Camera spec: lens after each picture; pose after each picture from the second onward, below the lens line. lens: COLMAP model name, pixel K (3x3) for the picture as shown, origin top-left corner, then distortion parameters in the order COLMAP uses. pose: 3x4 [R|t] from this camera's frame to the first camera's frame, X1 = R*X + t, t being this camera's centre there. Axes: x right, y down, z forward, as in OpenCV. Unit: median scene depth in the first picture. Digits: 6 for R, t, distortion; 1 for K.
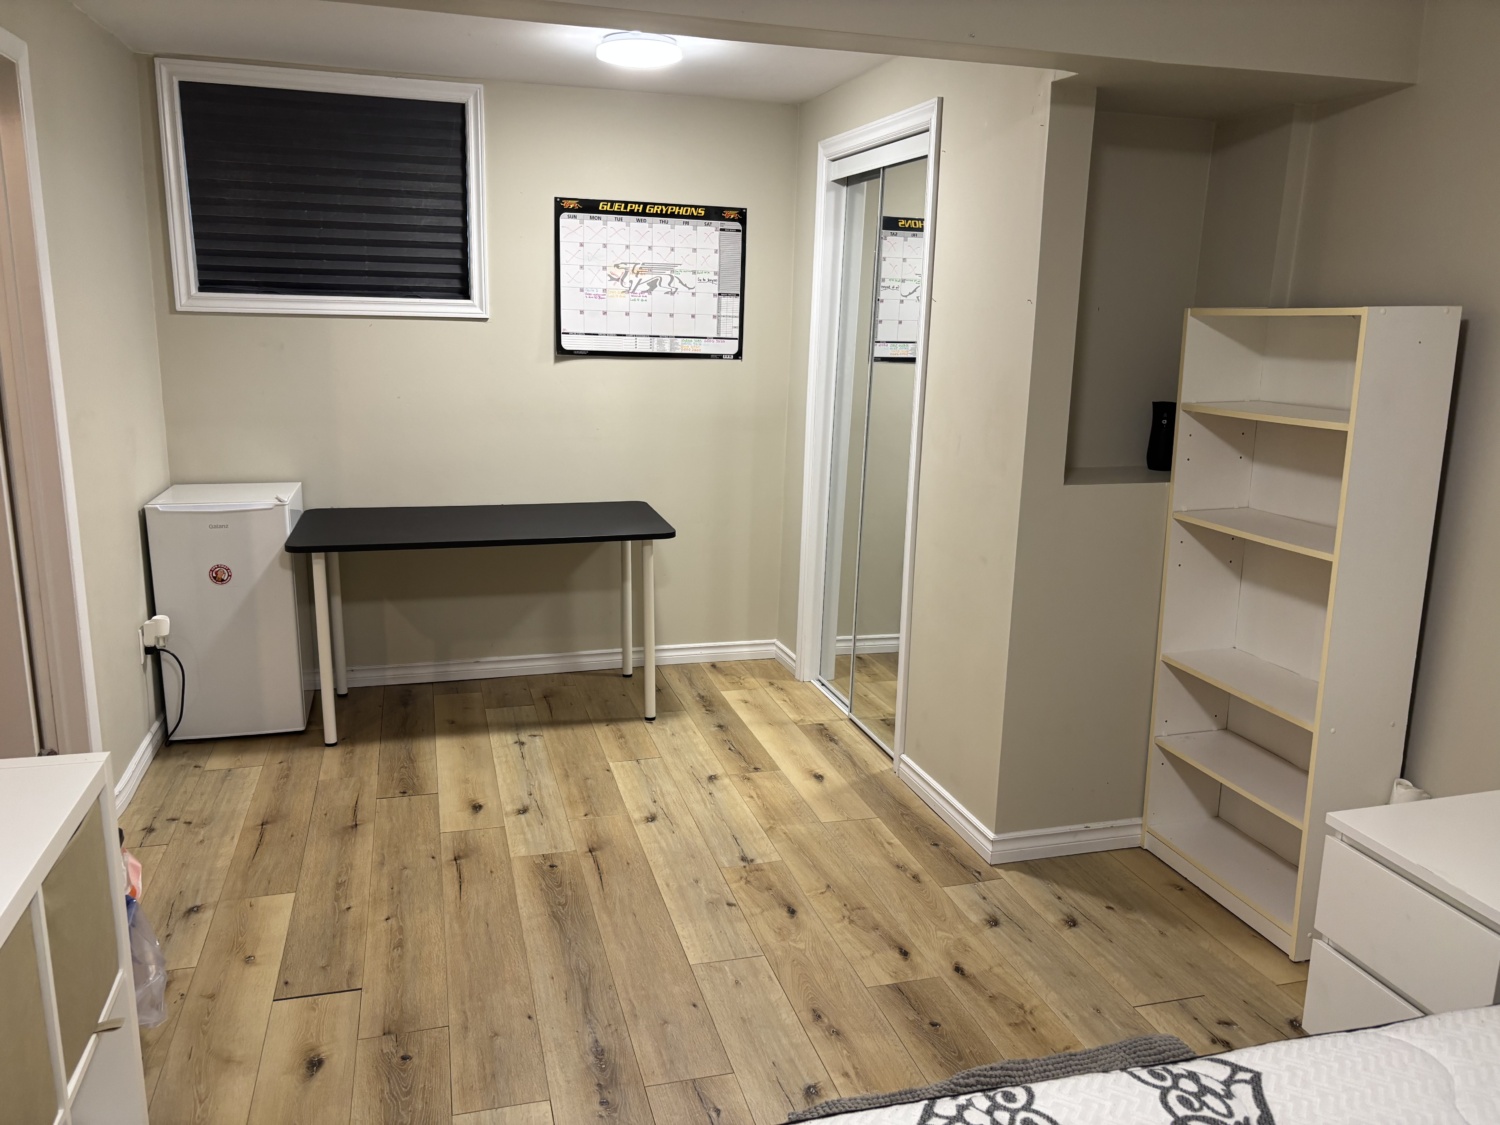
lens RADIAL K [[1146.9, 0, 741.1], [0, 1146.9, 563.7], [0, 0, 1]] dist [0.042326, -0.052440]
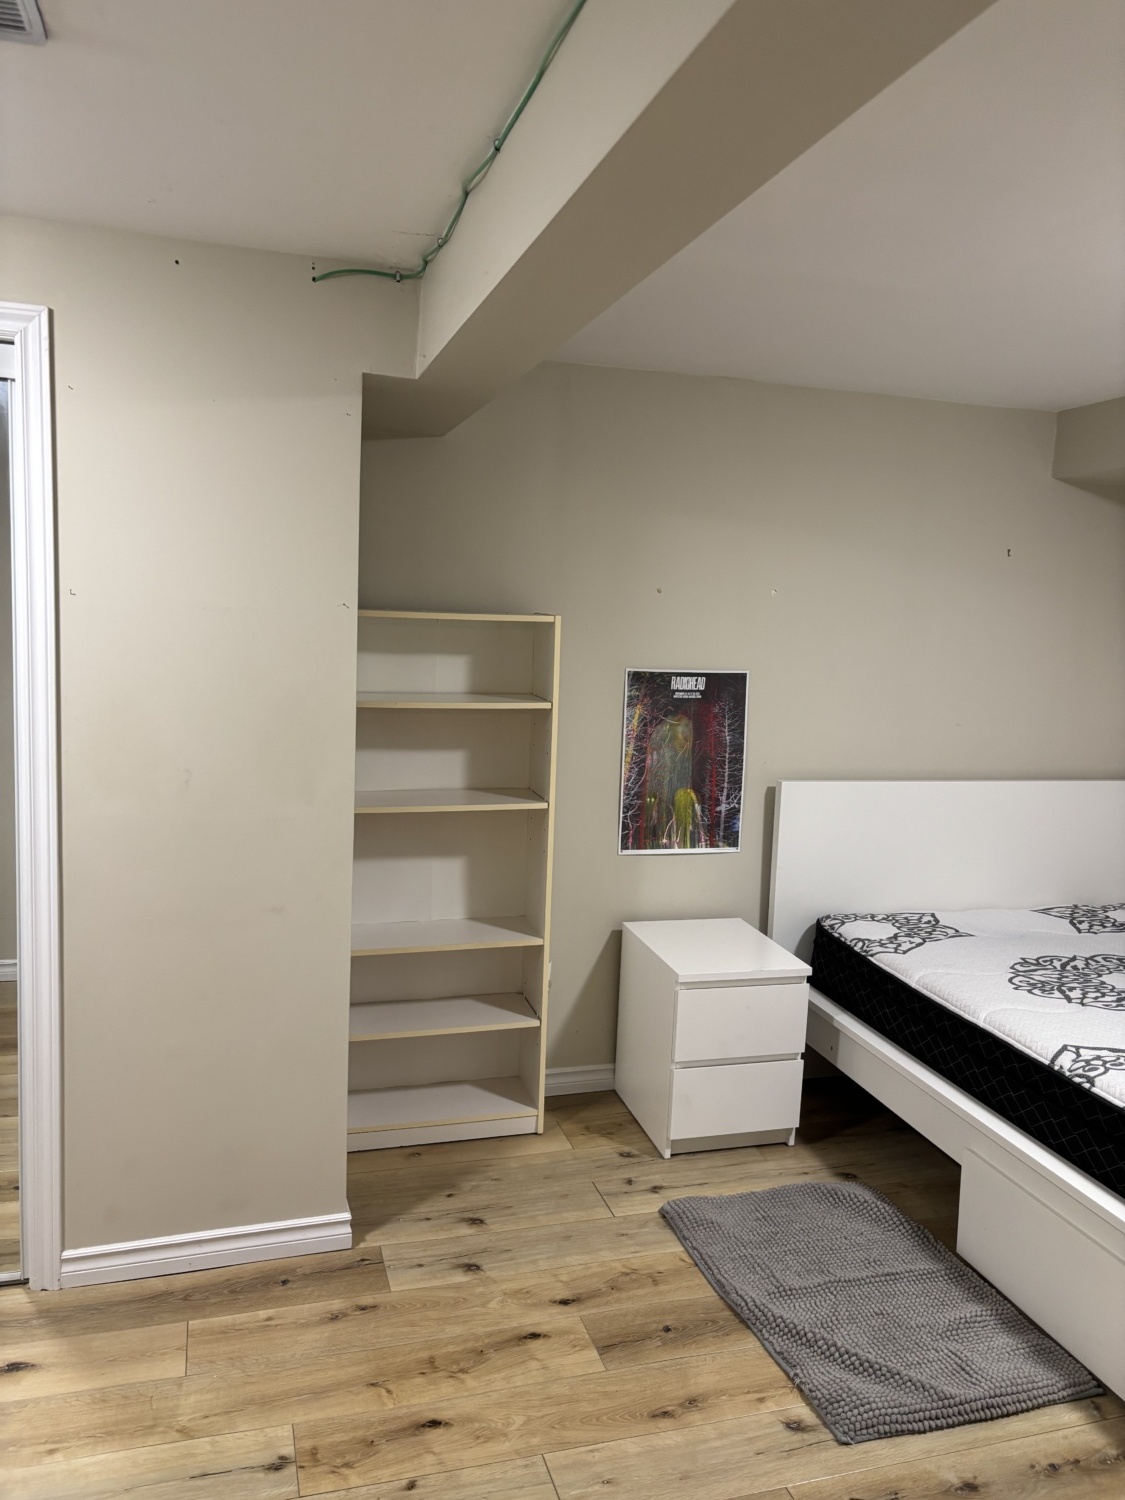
lens RADIAL K [[1146.9, 0, 551.0], [0, 1146.9, 734.9], [0, 0, 1]] dist [0.042326, -0.052440]
pose [[-0.021408, -0.129008, 0.991412, -0.627297], [0.184649, 0.974070, 0.130739, -0.208372], [-0.982571, 0.185862, 0.002969, 0.830682]]
